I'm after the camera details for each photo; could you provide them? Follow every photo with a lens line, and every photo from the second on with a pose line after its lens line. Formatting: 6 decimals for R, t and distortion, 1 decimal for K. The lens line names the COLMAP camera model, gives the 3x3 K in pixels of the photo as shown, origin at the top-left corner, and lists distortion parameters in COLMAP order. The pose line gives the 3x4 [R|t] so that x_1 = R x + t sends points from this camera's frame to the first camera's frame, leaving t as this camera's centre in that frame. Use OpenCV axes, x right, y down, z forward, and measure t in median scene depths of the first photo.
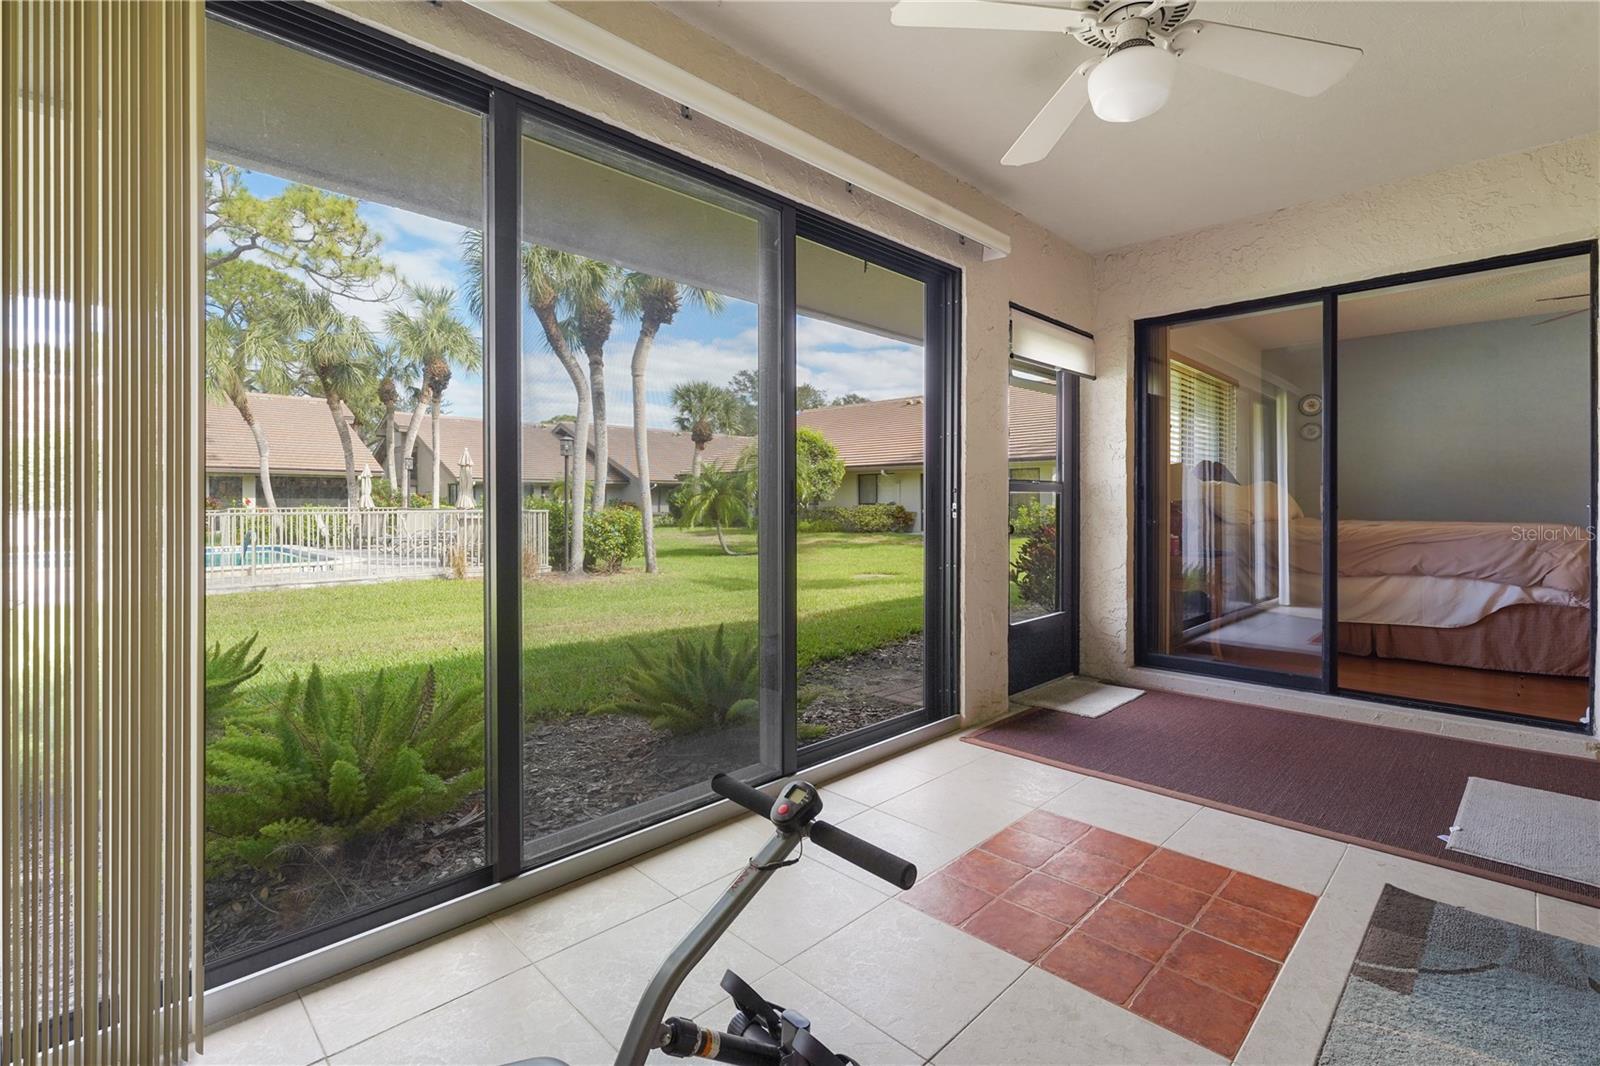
lens RADIAL K [[718.0, 0, 810.5], [0, 718.0, 497.7], [0, 0, 1]] dist [-0.002826, 0.000738]
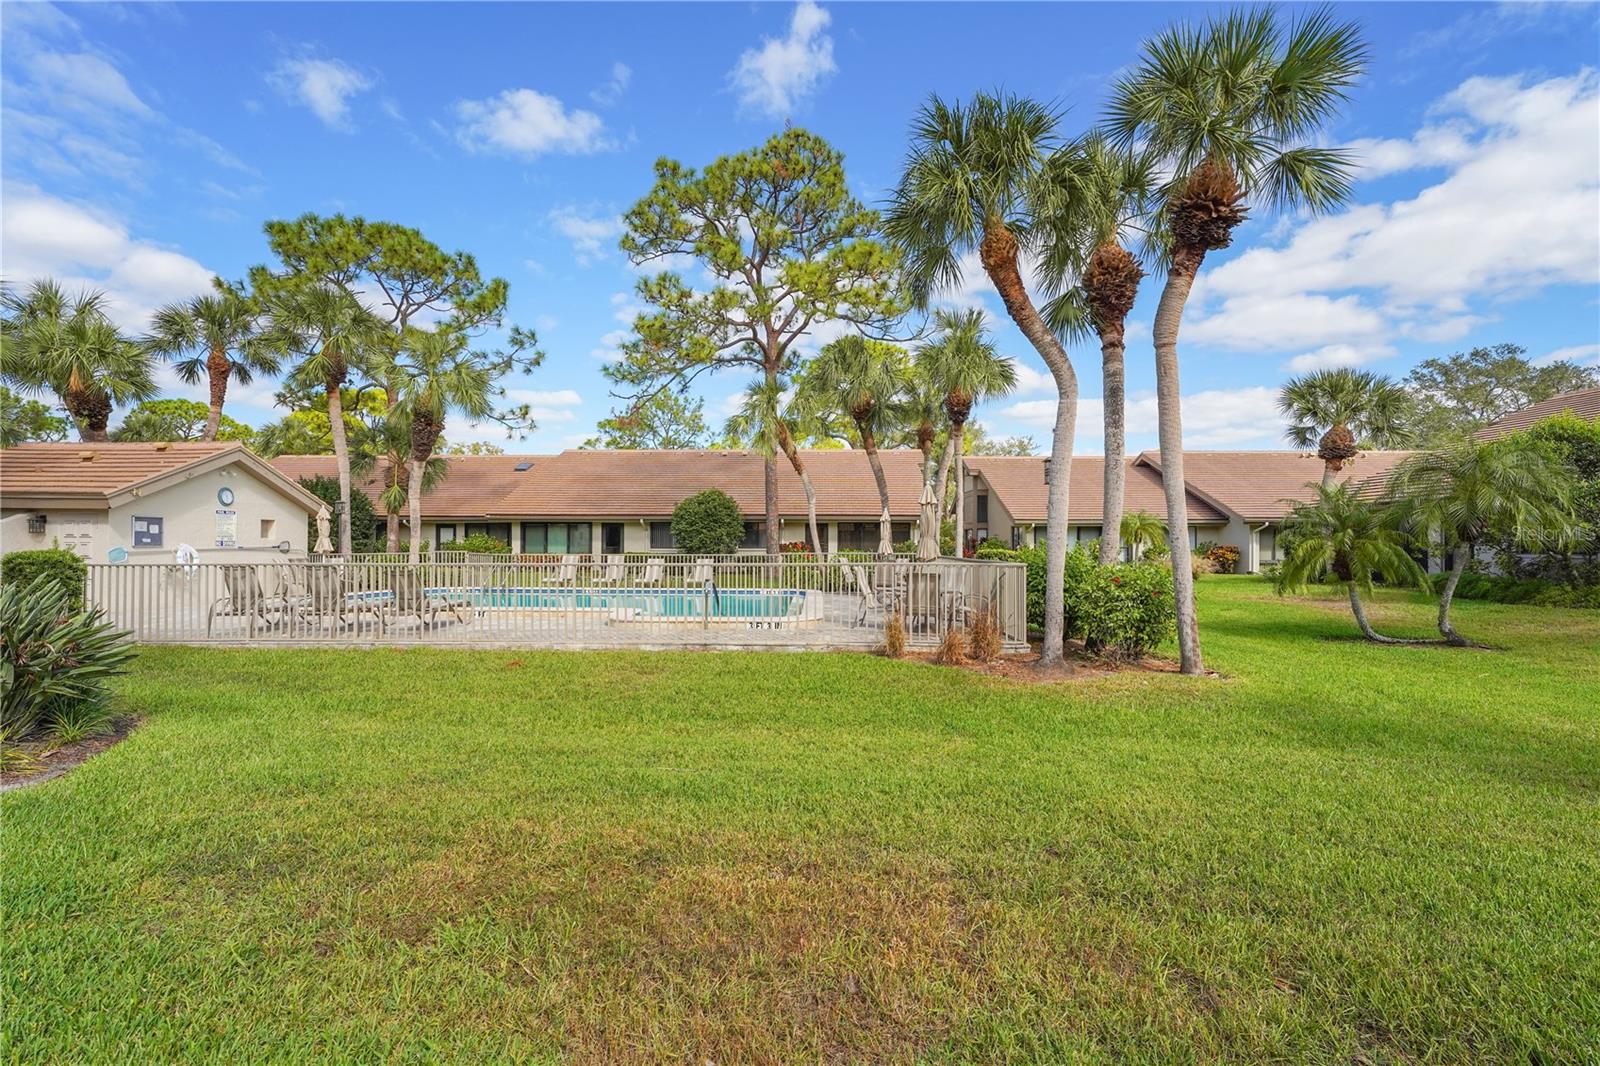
lens RADIAL K [[725.5, 0, 786.1], [0, 725.5, 535.6], [0, 0, 1]] dist [-0.002484, 0.001377]
pose [[0.679256, -0.005058, -0.733884, -0.005729], [0.001251, 0.999983, -0.005734, -0.003898], [0.733900, 0.002977, 0.679251, 0.235634]]
